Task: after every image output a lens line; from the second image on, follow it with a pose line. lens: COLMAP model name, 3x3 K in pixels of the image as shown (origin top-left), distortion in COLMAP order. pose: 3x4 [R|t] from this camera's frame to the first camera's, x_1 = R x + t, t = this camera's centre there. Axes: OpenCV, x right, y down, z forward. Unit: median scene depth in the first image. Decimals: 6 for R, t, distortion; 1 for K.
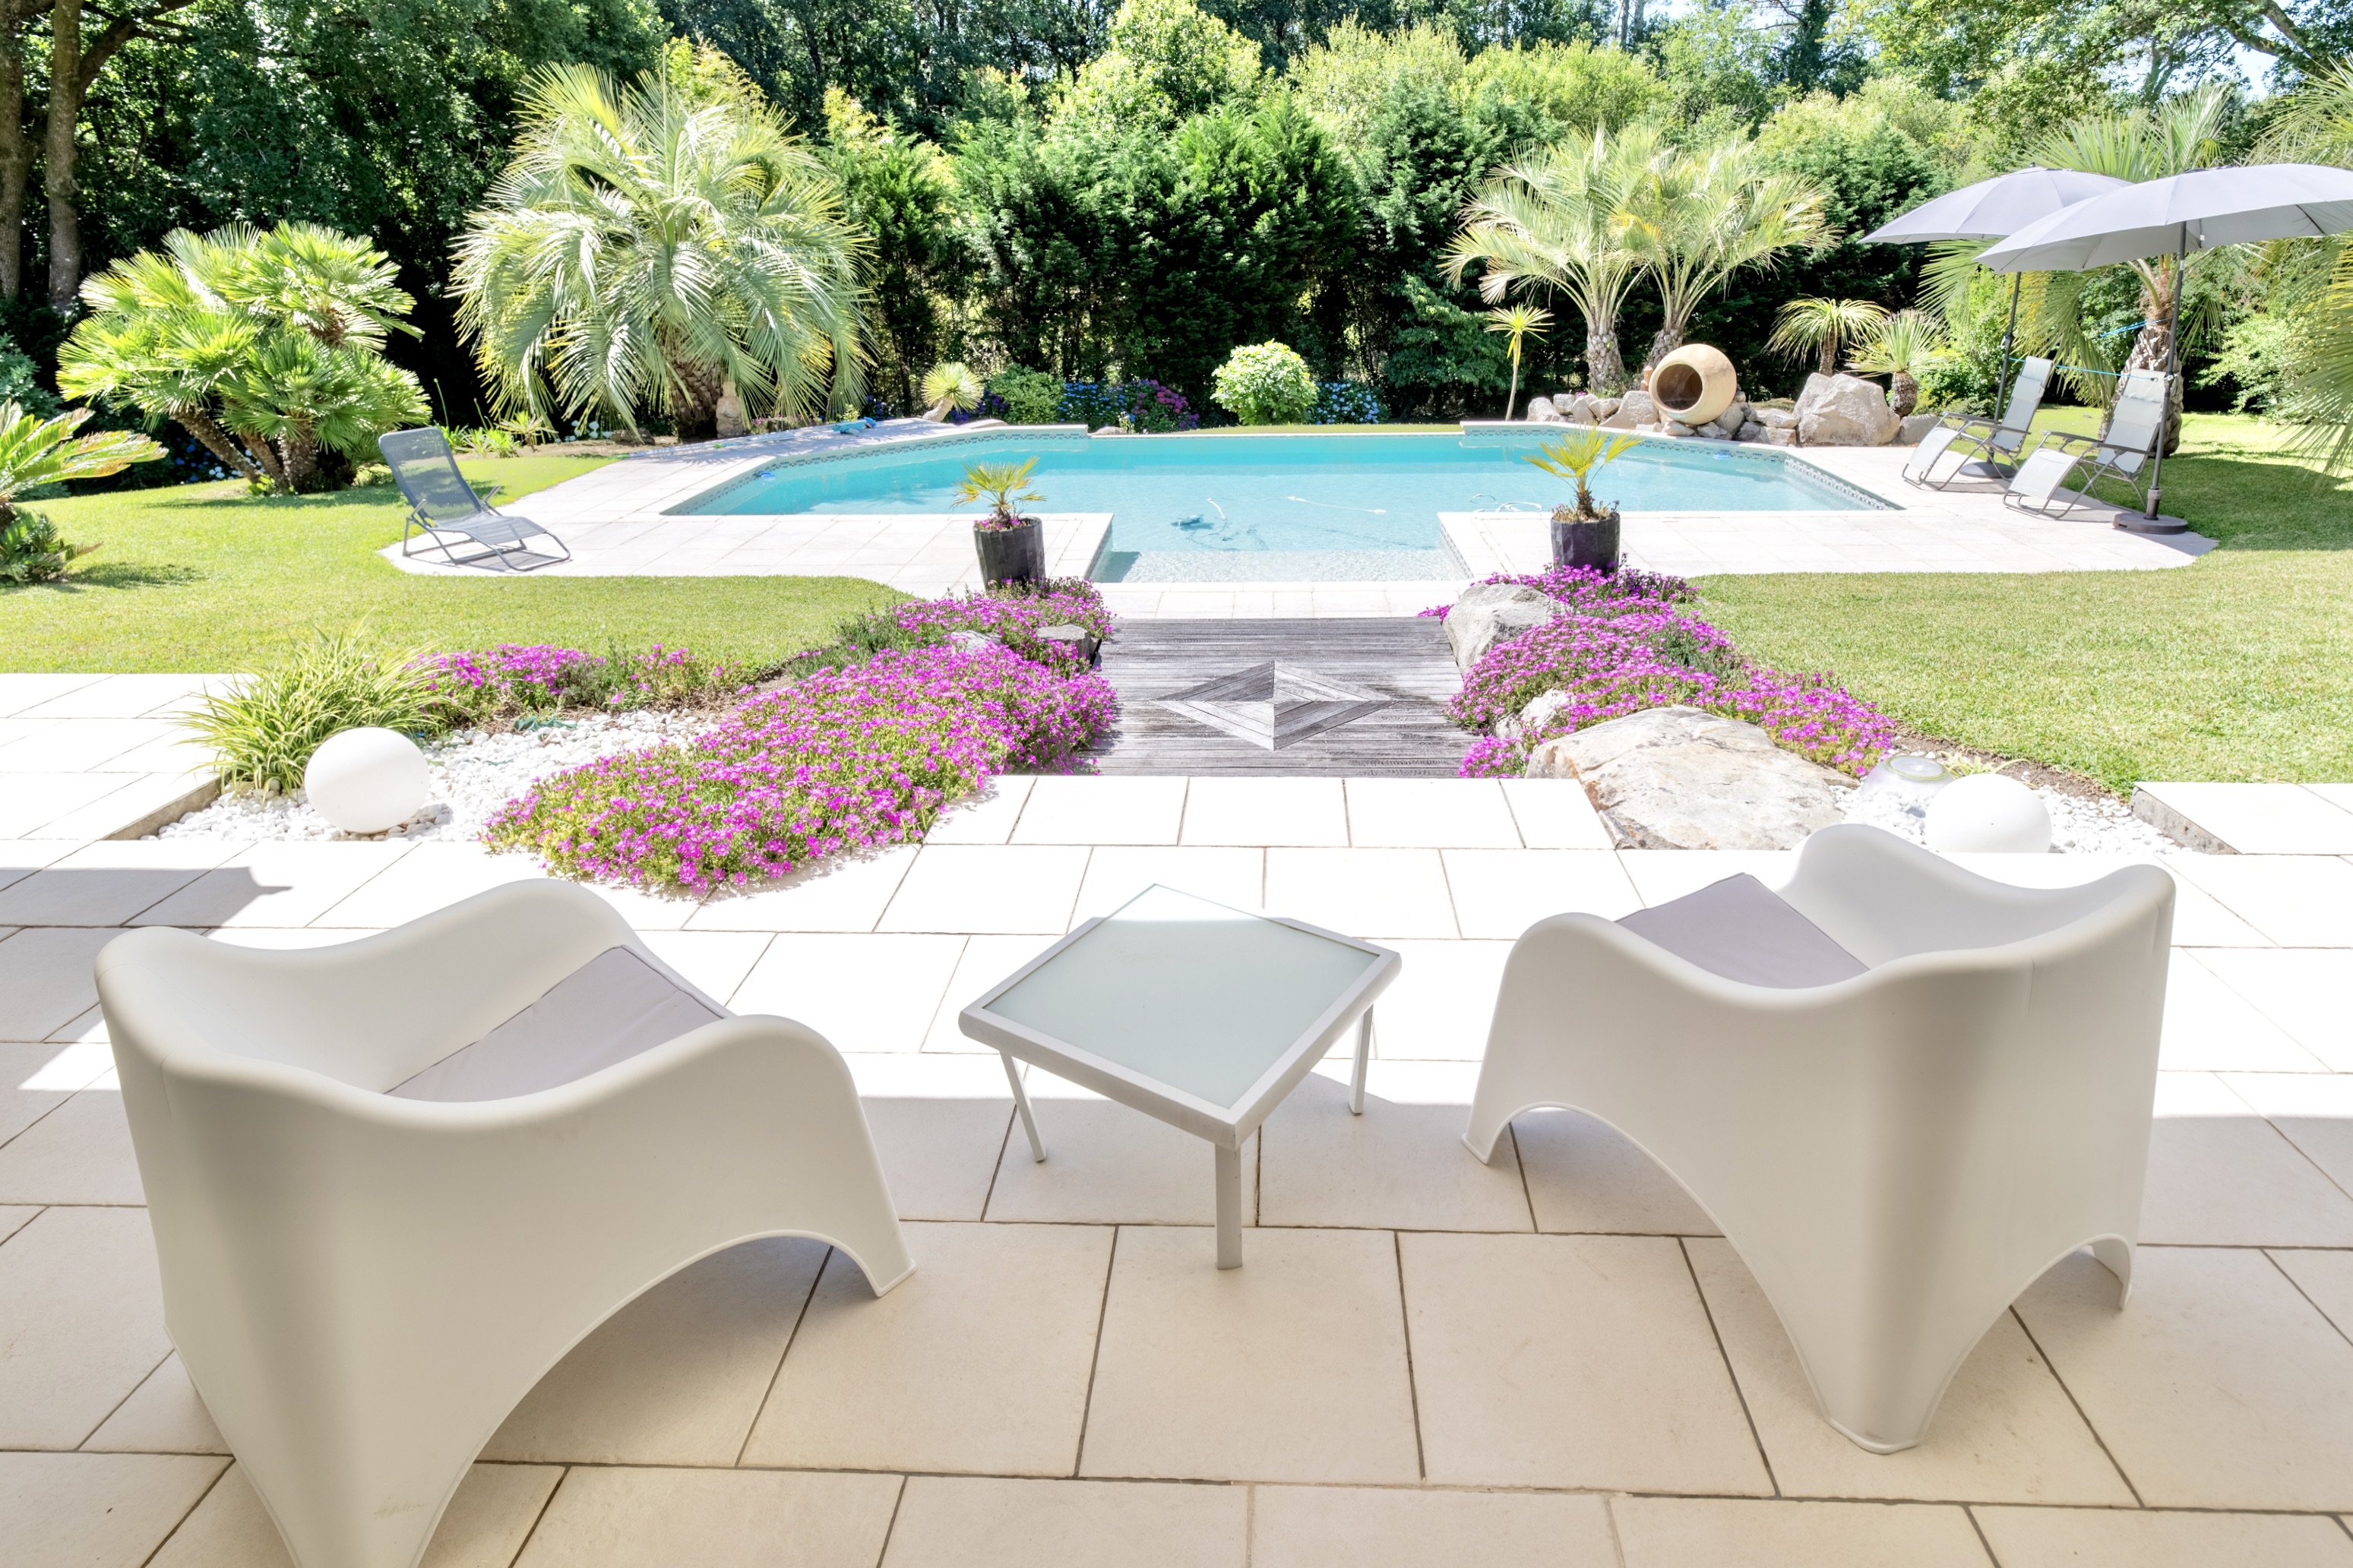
lens RADIAL K [[1213.6, 0, 1181.1], [0, 1213.6, 703.5], [0, 0, 1]] dist [0.013226, 0.000018]
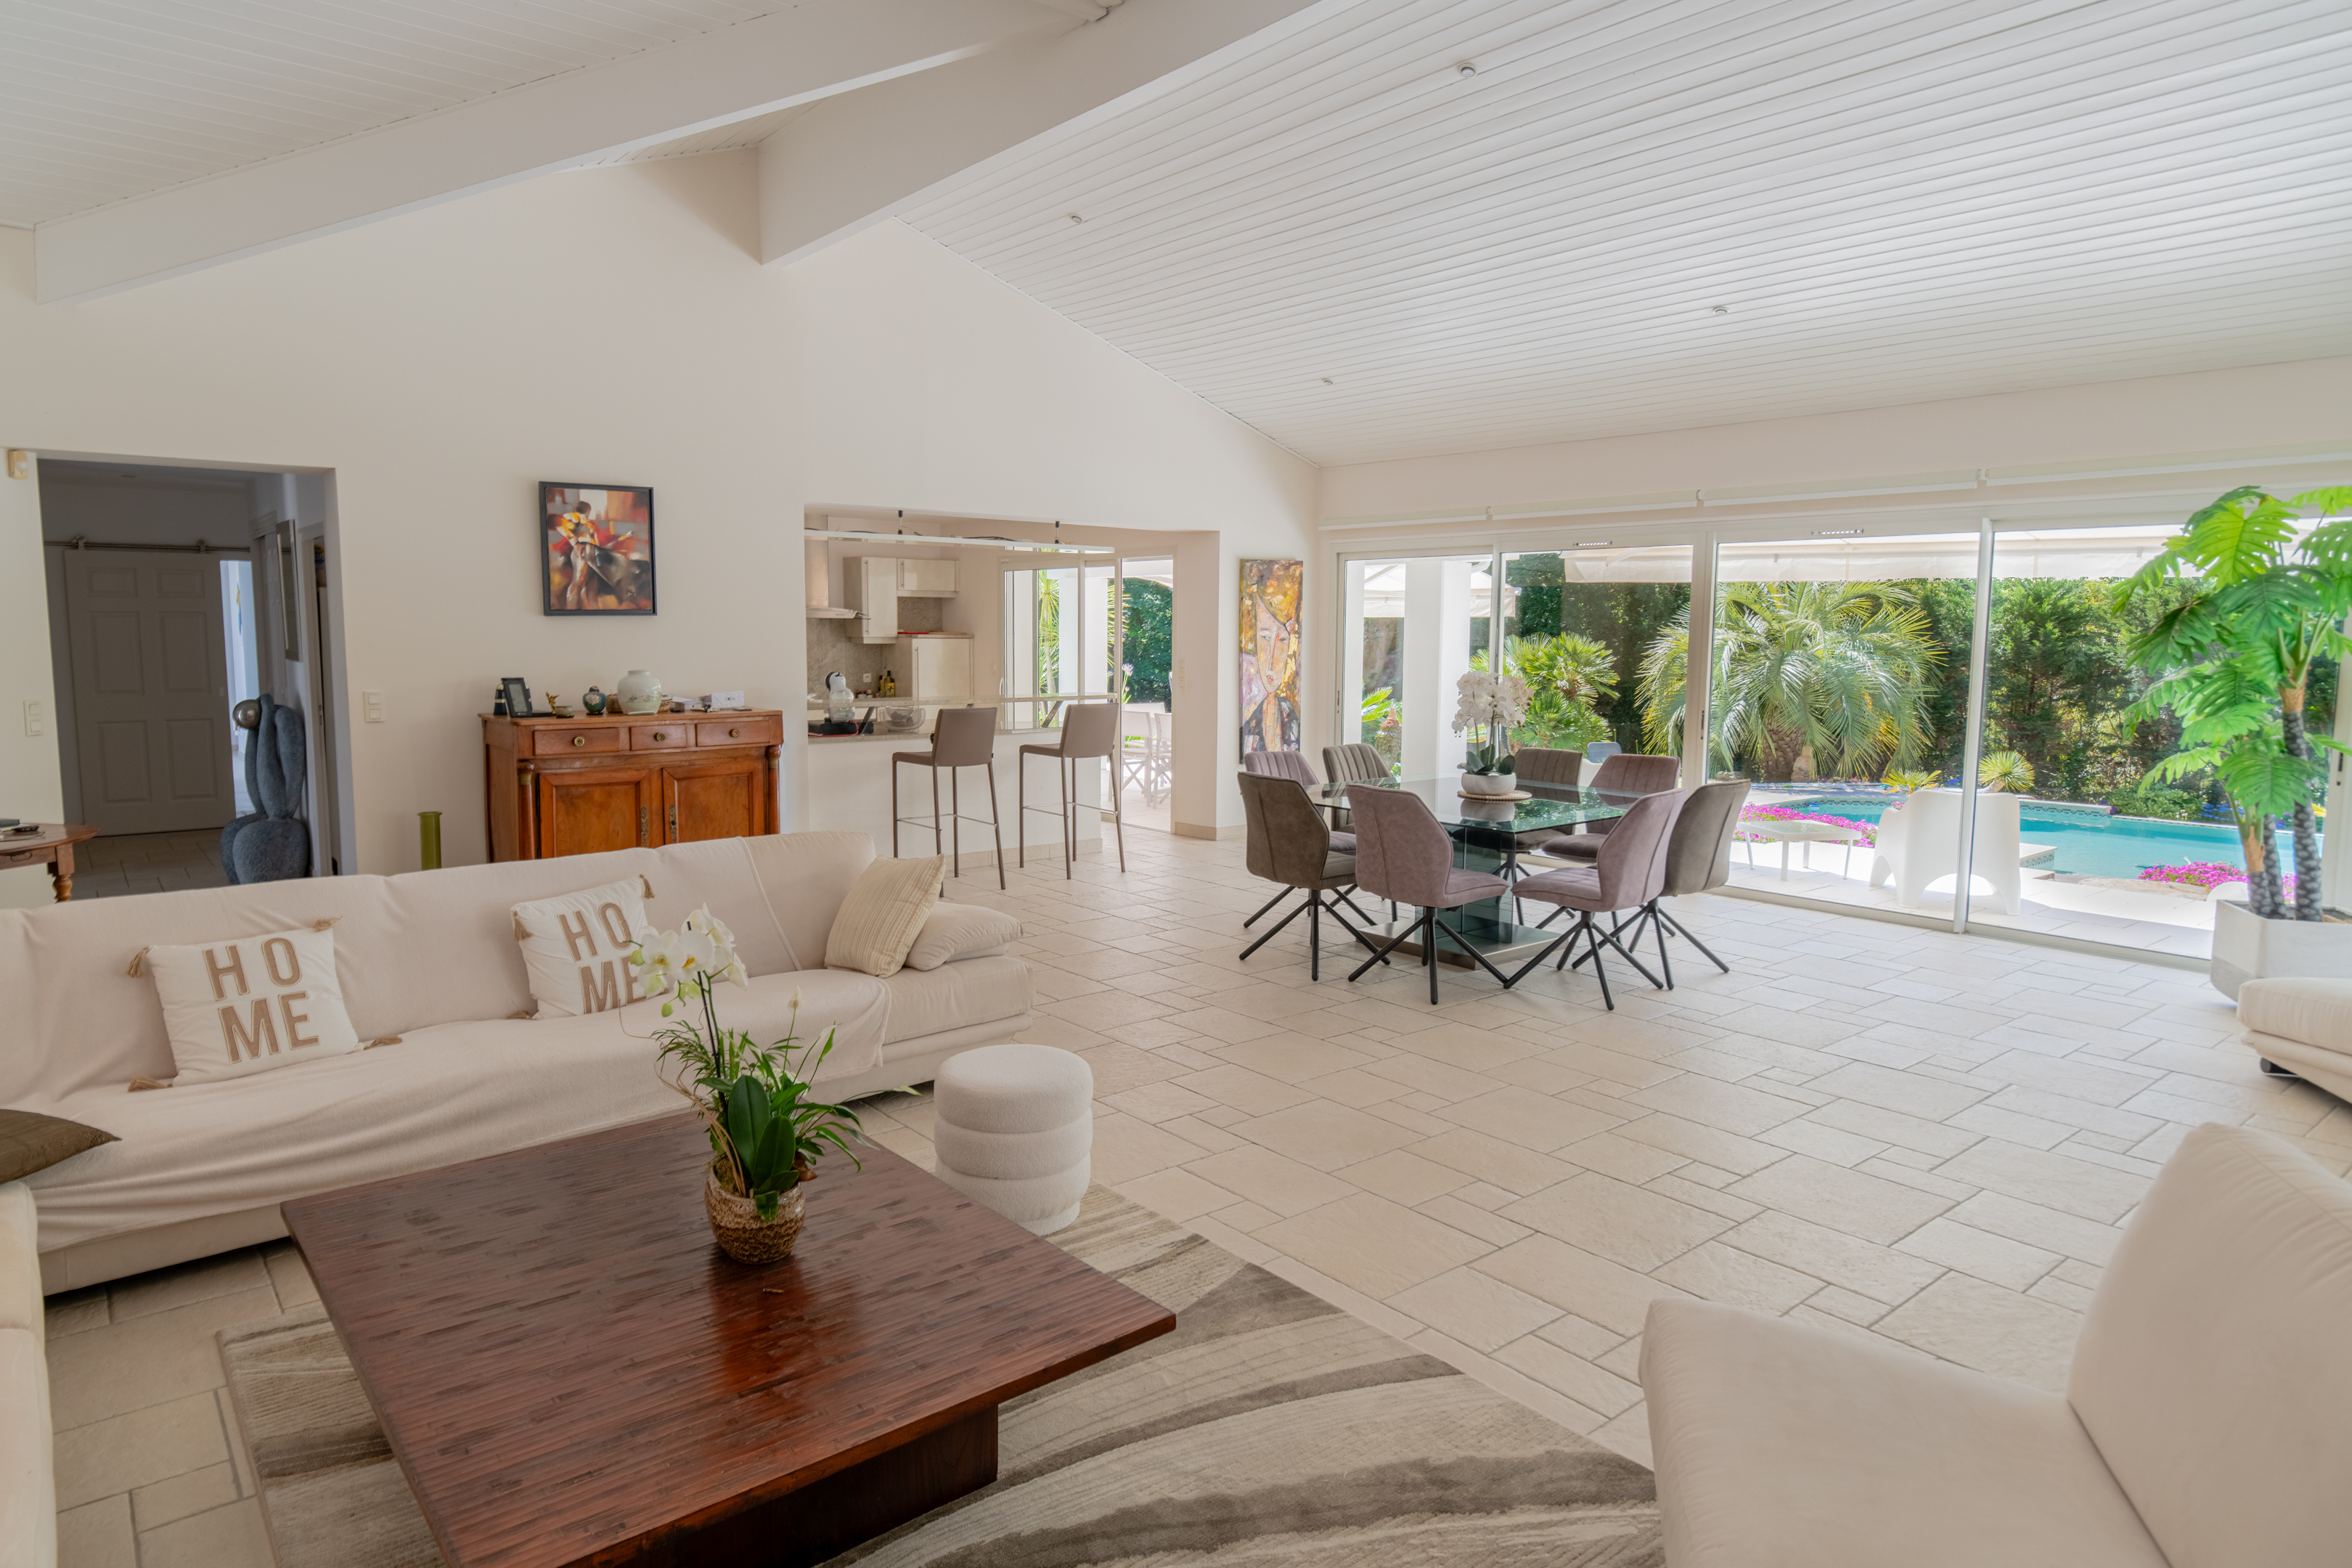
lens RADIAL K [[1376.8, 0, 1176.0], [0, 1376.8, 784.0], [0, 0, 1]] dist [0.001314, 0.000508]
pose [[0.676116, 0.104104, -0.729404, 0.299571], [-0.291348, 0.947059, -0.134895, 0.203661], [0.676745, 0.303714, 0.670652, -0.536475]]
